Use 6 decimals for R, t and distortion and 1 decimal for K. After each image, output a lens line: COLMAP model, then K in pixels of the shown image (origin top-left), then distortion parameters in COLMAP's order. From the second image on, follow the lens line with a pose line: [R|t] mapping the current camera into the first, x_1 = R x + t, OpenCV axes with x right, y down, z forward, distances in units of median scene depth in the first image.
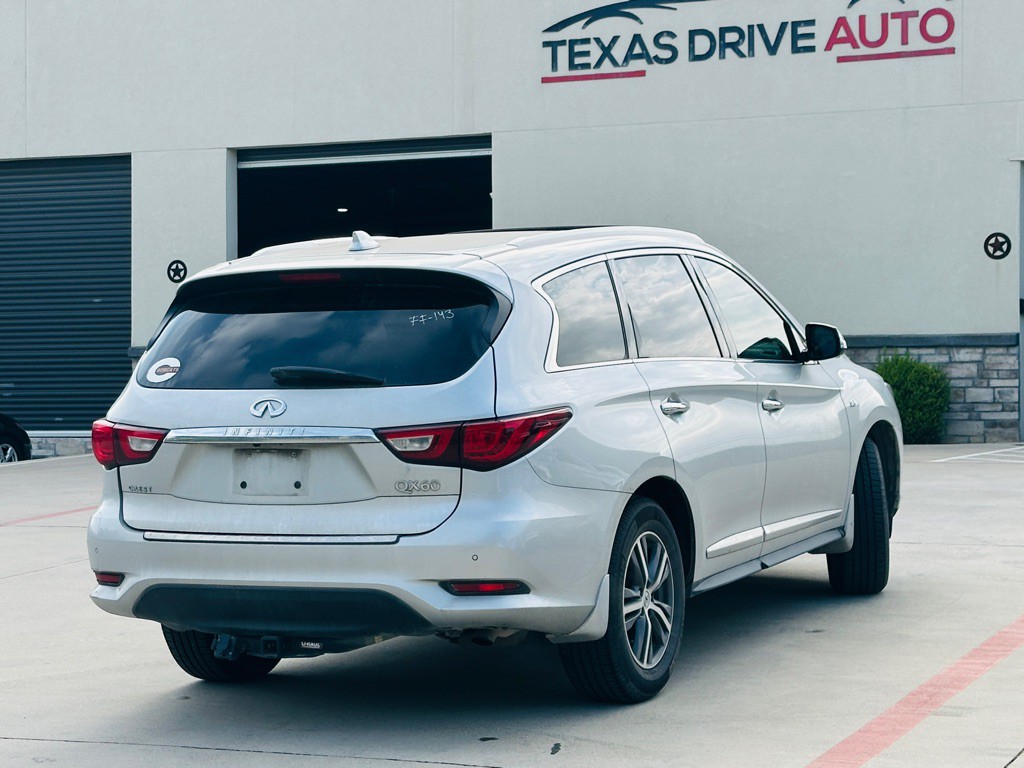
lens RADIAL K [[2489.3, 0, 533.3], [0, 2489.3, 386.6], [0, 0, 1]] dist [0.139824, 0.836400]
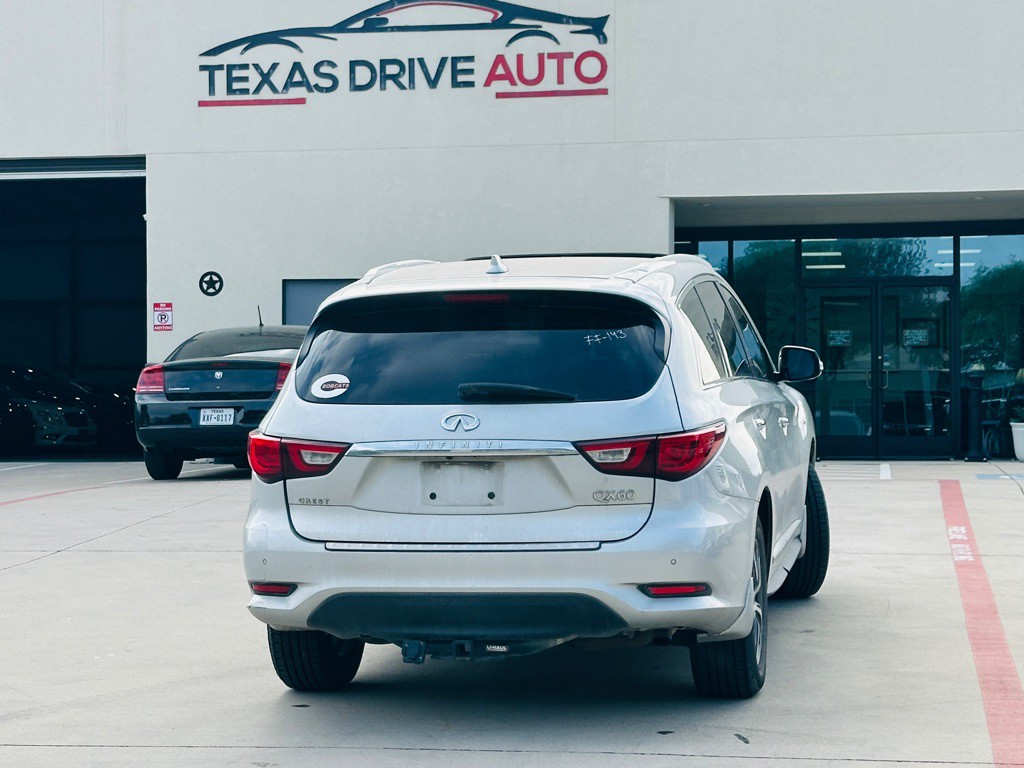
lens RADIAL K [[2489.3, 0, 533.3], [0, 2489.3, 386.6], [0, 0, 1]] dist [0.139824, 0.836400]
pose [[0.965739, 0.003936, 0.259485, -0.304437], [-0.001192, 0.999942, -0.010731, 0.004195], [-0.259512, 0.010054, 0.965688, -0.015438]]
